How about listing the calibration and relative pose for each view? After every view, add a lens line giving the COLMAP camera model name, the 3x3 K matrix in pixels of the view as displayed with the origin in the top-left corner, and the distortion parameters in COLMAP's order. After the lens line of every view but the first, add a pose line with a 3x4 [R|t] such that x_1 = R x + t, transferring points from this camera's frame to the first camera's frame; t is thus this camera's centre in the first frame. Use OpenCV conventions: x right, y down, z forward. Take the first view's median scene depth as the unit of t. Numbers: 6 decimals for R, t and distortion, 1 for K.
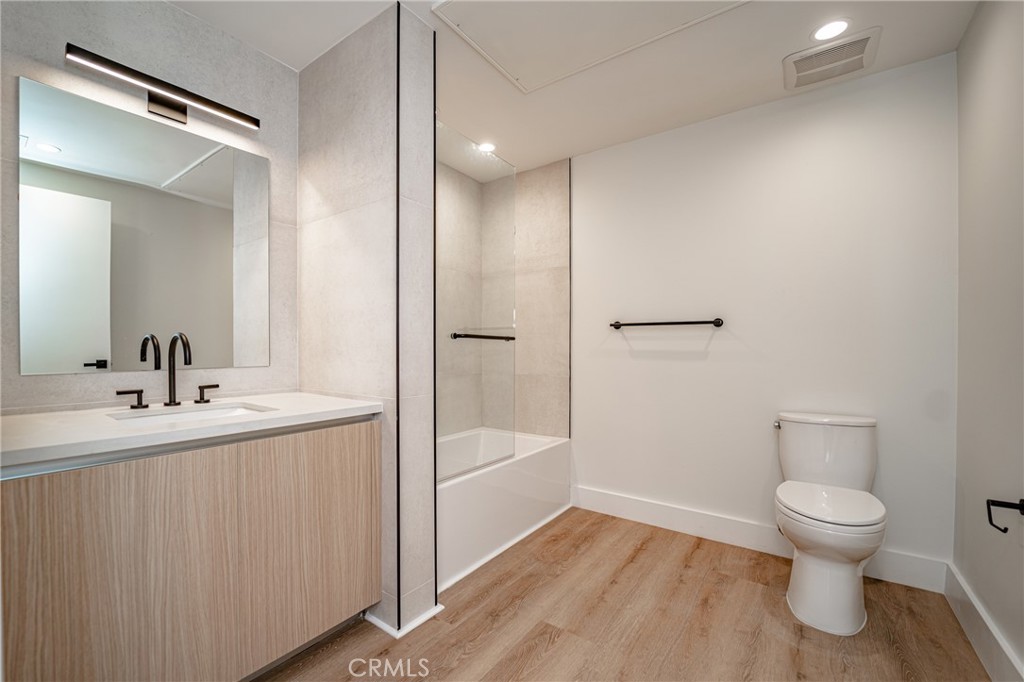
lens RADIAL K [[436.1, 0, 460.3], [0, 436.1, 347.5], [0, 0, 1]] dist [-0.023047, 0.000420]
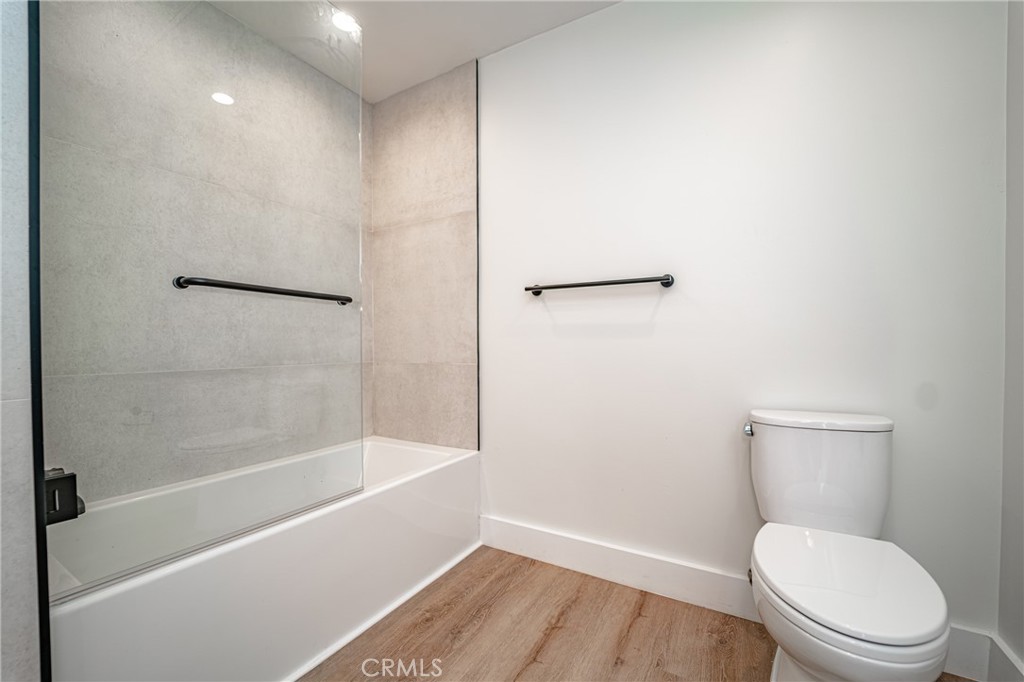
lens RADIAL K [[412.9, 0, 527.7], [0, 412.9, 345.5], [0, 0, 1]] dist [-0.014069, -0.000263]
pose [[0.984656, -0.007082, 0.174364, 0.233630], [0.006913, 0.999975, 0.001579, 0.038535], [-0.174371, -0.000350, 0.984680, 0.345509]]
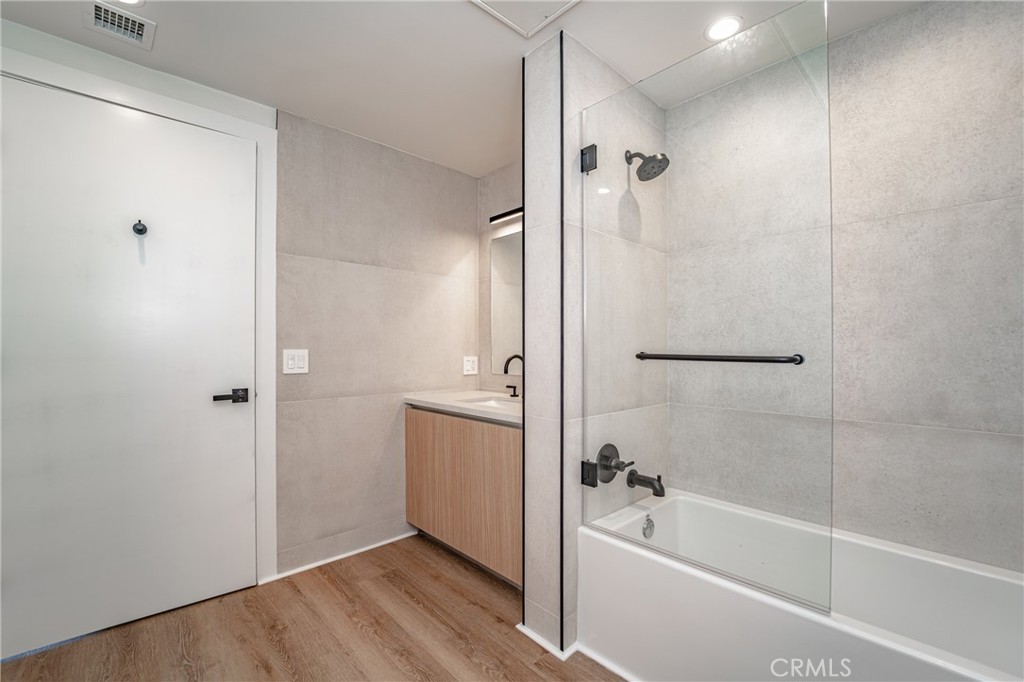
lens RADIAL K [[418.9, 0, 485.9], [0, 418.9, 346.0], [0, 0, 1]] dist [-0.027141, -0.000117]
pose [[-0.160879, -0.012069, -0.986900, 0.566170], [-0.002619, 0.999927, -0.011801, -0.027327], [0.986971, 0.000686, -0.160899, 0.659110]]
